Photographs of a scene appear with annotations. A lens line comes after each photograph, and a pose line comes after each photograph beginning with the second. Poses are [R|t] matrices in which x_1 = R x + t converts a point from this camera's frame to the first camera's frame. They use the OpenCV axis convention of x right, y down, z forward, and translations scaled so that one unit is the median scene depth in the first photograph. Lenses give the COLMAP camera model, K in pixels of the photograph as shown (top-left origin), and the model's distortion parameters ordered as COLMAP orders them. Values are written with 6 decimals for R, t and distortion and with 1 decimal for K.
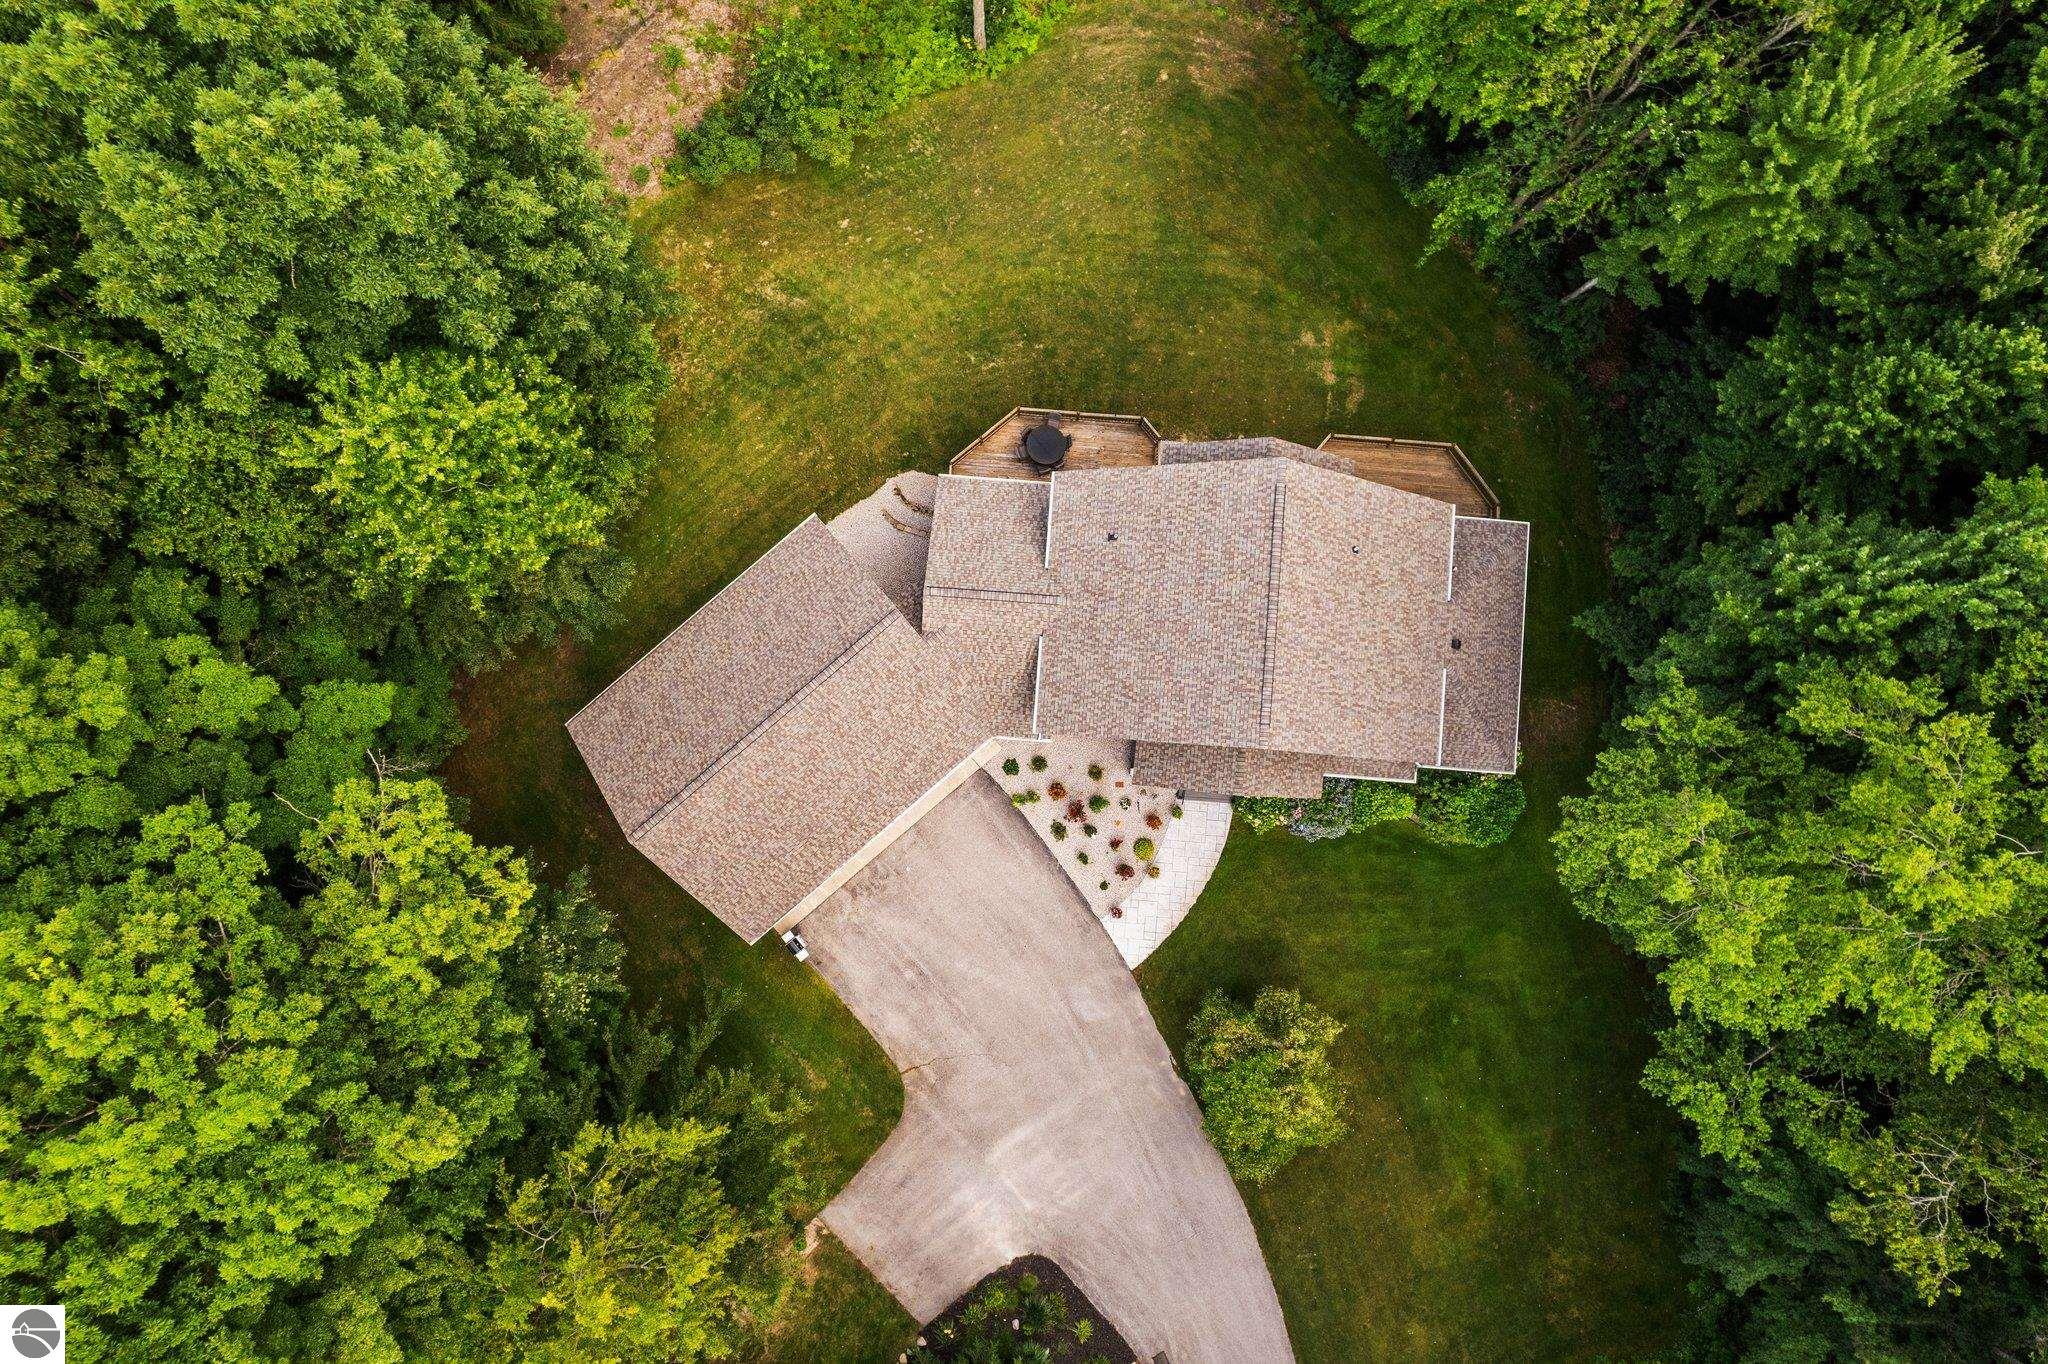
lens RADIAL K [[1311.7, 0, 1018.1], [0, 1311.7, 714.3], [0, 0, 1]] dist [-0.042340, 0.002582]
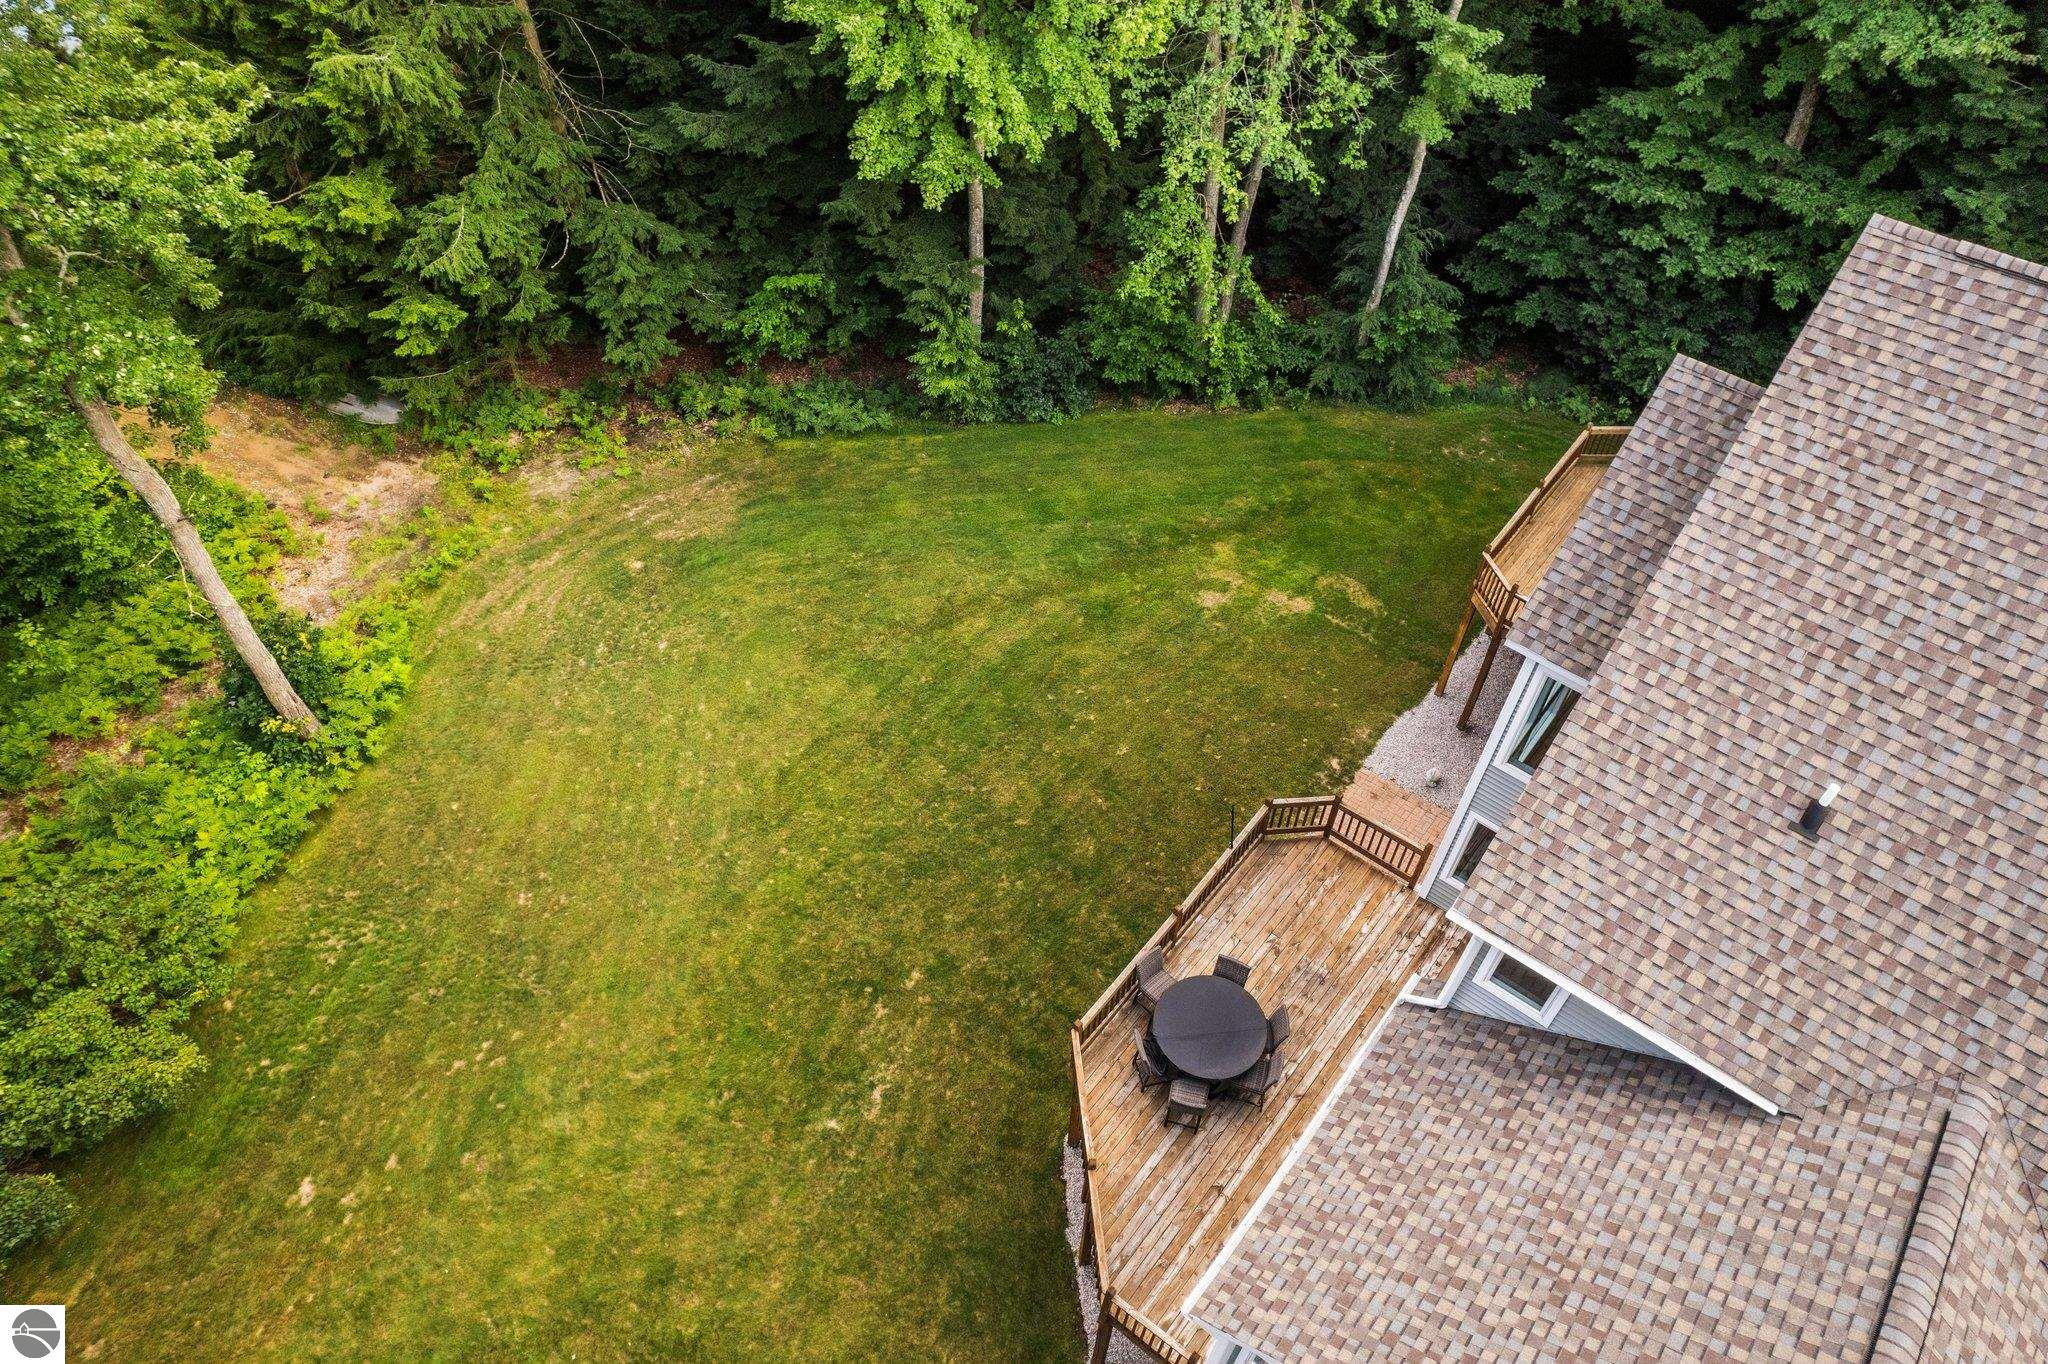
lens RADIAL K [[1311.7, 0, 1018.1], [0, 1311.7, 714.3], [0, 0, 1]] dist [-0.042340, 0.002582]
pose [[0.567672, -0.623199, 0.537933, -0.131081], [0.822221, 0.461921, -0.332538, -0.156994], [-0.041246, 0.631072, 0.774627, 0.630490]]
